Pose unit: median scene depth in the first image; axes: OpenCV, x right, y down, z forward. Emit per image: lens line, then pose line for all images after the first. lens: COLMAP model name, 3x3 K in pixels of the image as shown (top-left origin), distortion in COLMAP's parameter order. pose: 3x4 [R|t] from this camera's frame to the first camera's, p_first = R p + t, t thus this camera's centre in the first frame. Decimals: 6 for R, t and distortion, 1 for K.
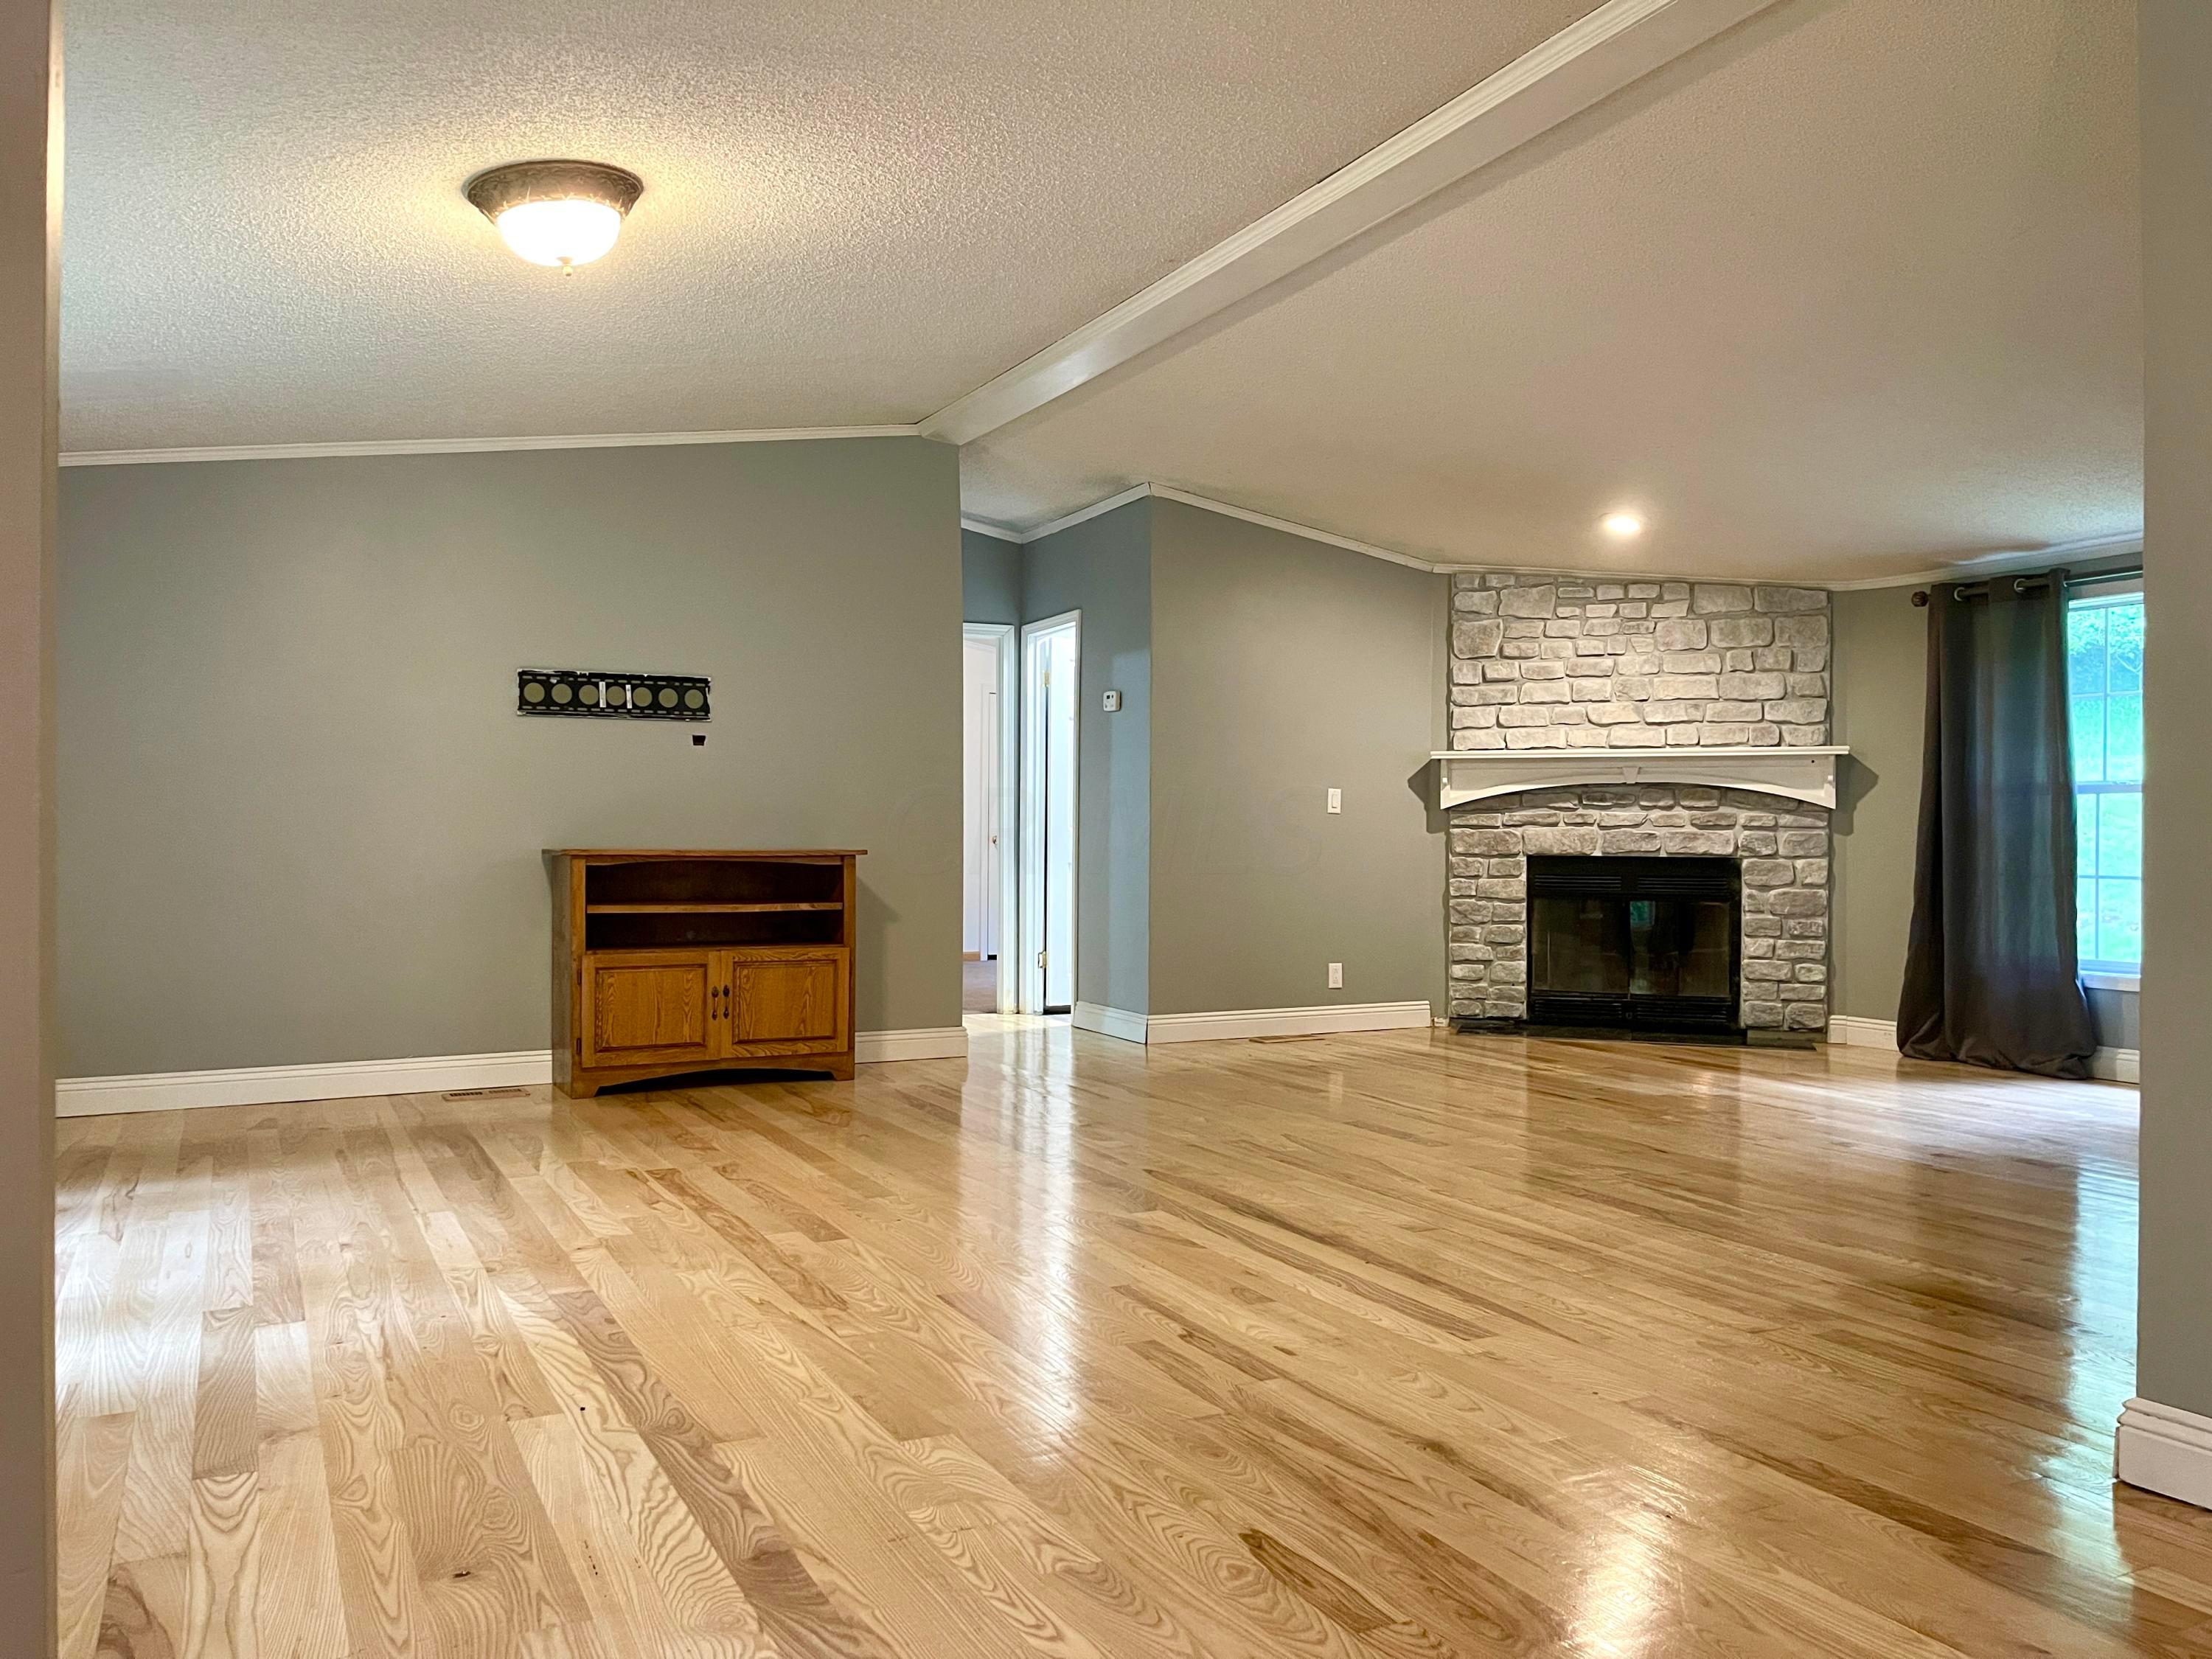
lens RADIAL K [[1688.4, 0, 1104.7], [0, 1688.4, 838.5], [0, 0, 1]] dist [0.038924, -0.018107]
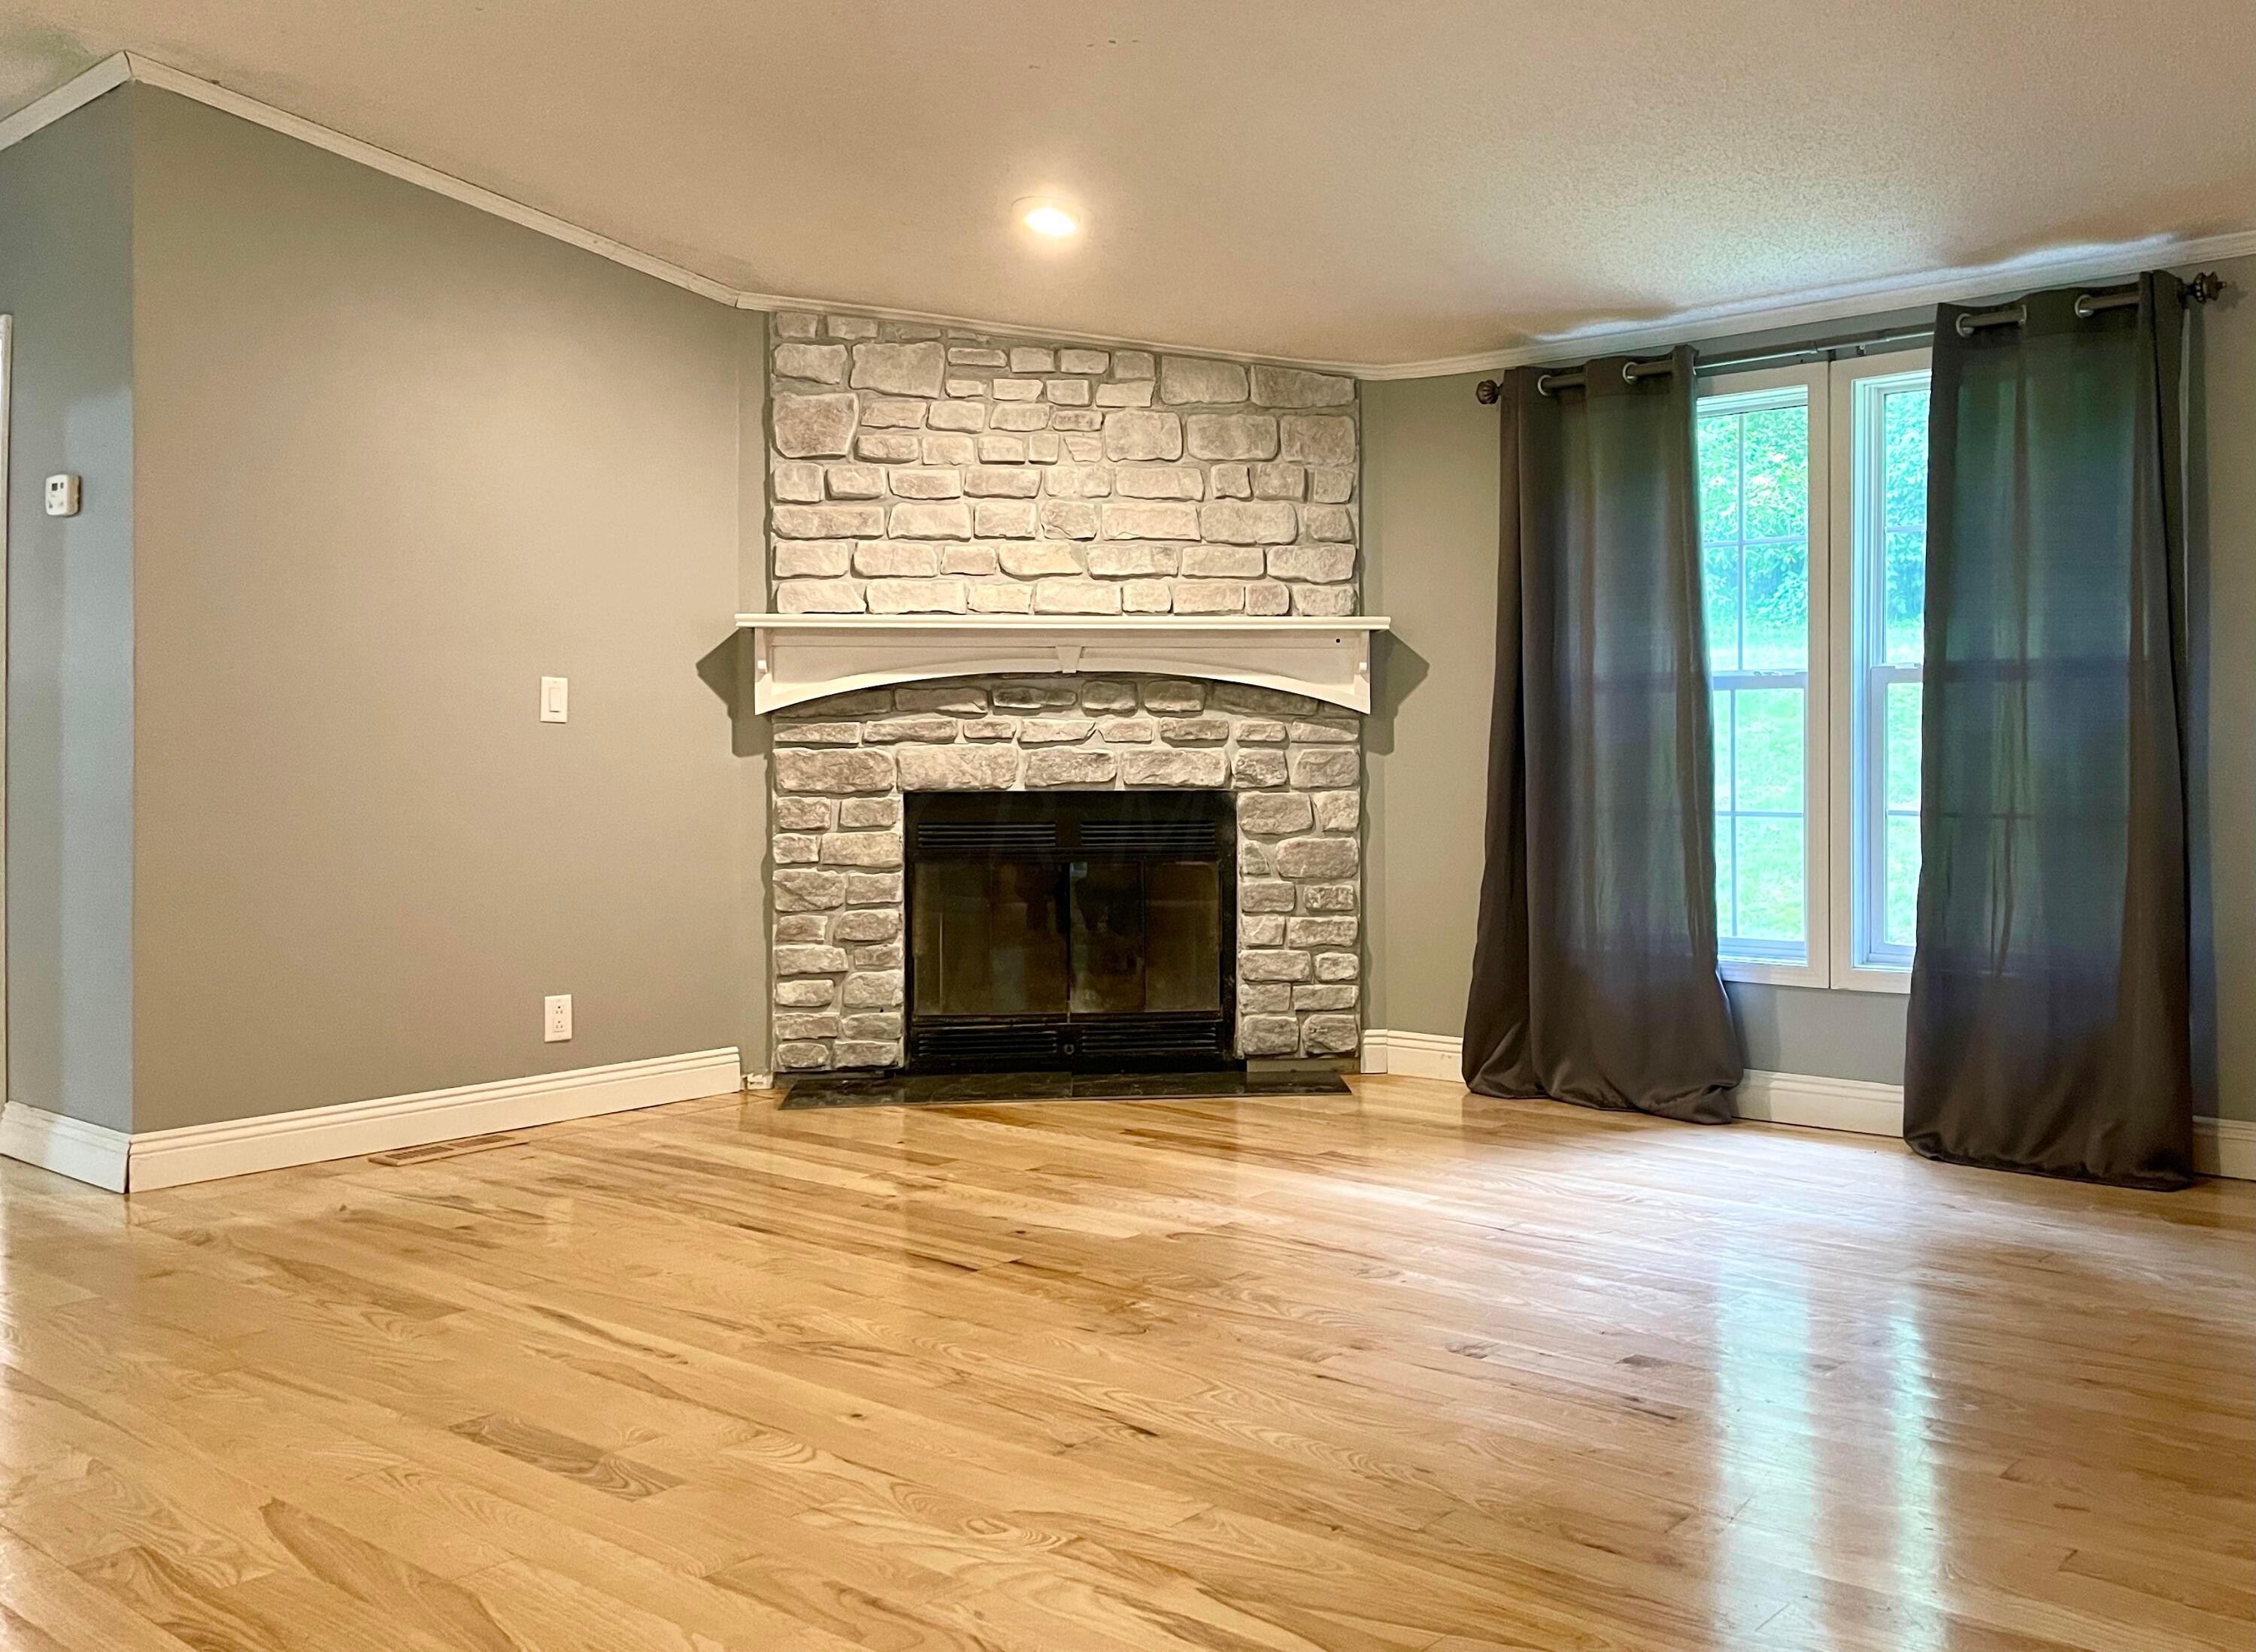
lens RADIAL K [[1721.9, 0, 1283.6], [0, 1721.9, 767.2], [0, 0, 1]] dist [0.038924, -0.018107]
pose [[0.909239, -0.012344, 0.416092, 0.122603], [0.009157, 0.999911, 0.009655, -0.003574], [-0.416174, -0.004969, 0.909271, 0.405051]]
